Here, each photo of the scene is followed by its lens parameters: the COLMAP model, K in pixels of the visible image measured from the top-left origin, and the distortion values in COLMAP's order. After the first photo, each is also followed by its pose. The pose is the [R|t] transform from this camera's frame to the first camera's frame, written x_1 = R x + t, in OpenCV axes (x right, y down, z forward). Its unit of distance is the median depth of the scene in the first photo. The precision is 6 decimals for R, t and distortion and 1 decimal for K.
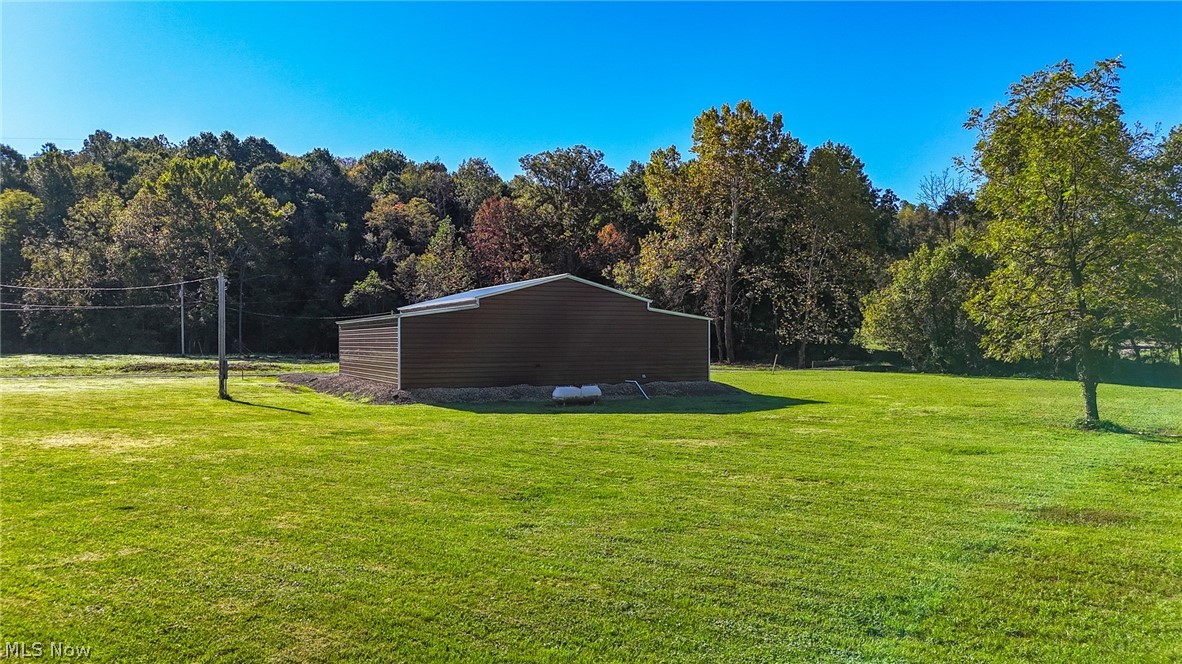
lens RADIAL K [[867.3, 0, 591.0], [0, 867.3, 332.0], [0, 0, 1]] dist [0.090751, -0.086877]
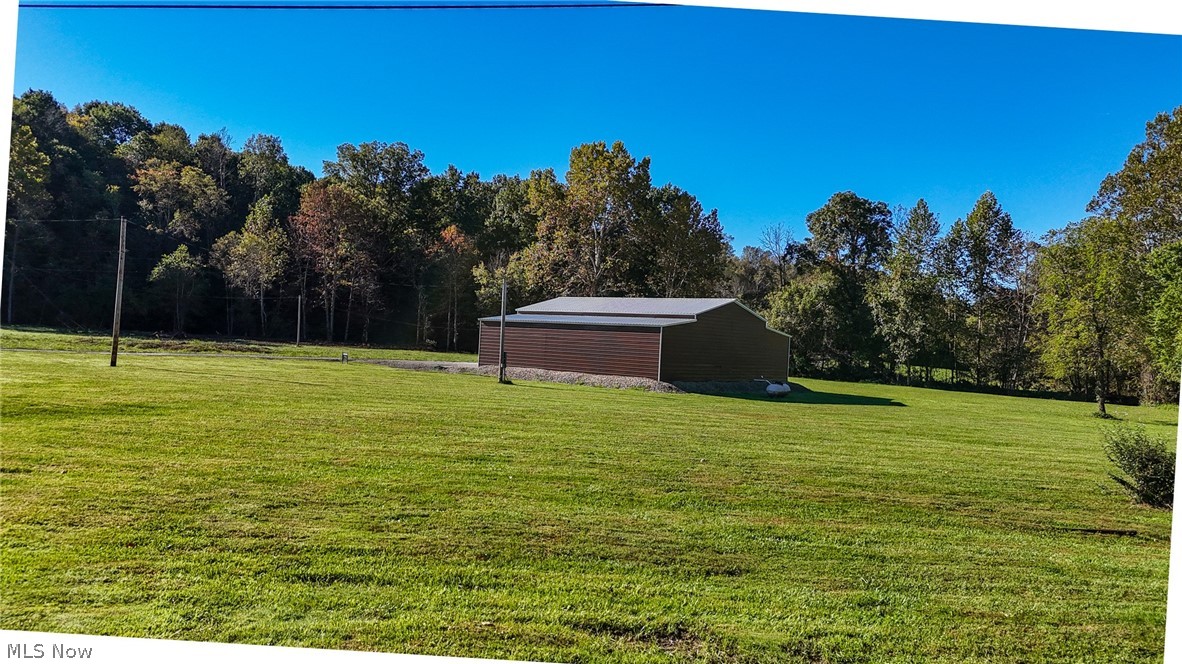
lens RADIAL K [[867.3, 0, 591.0], [0, 867.3, 332.0], [0, 0, 1]] dist [0.090751, -0.086877]
pose [[0.909471, 0.057557, 0.411764, -0.316967], [-0.060787, 0.998137, -0.005259, 0.001743], [-0.411300, -0.020247, 0.911275, -0.055138]]
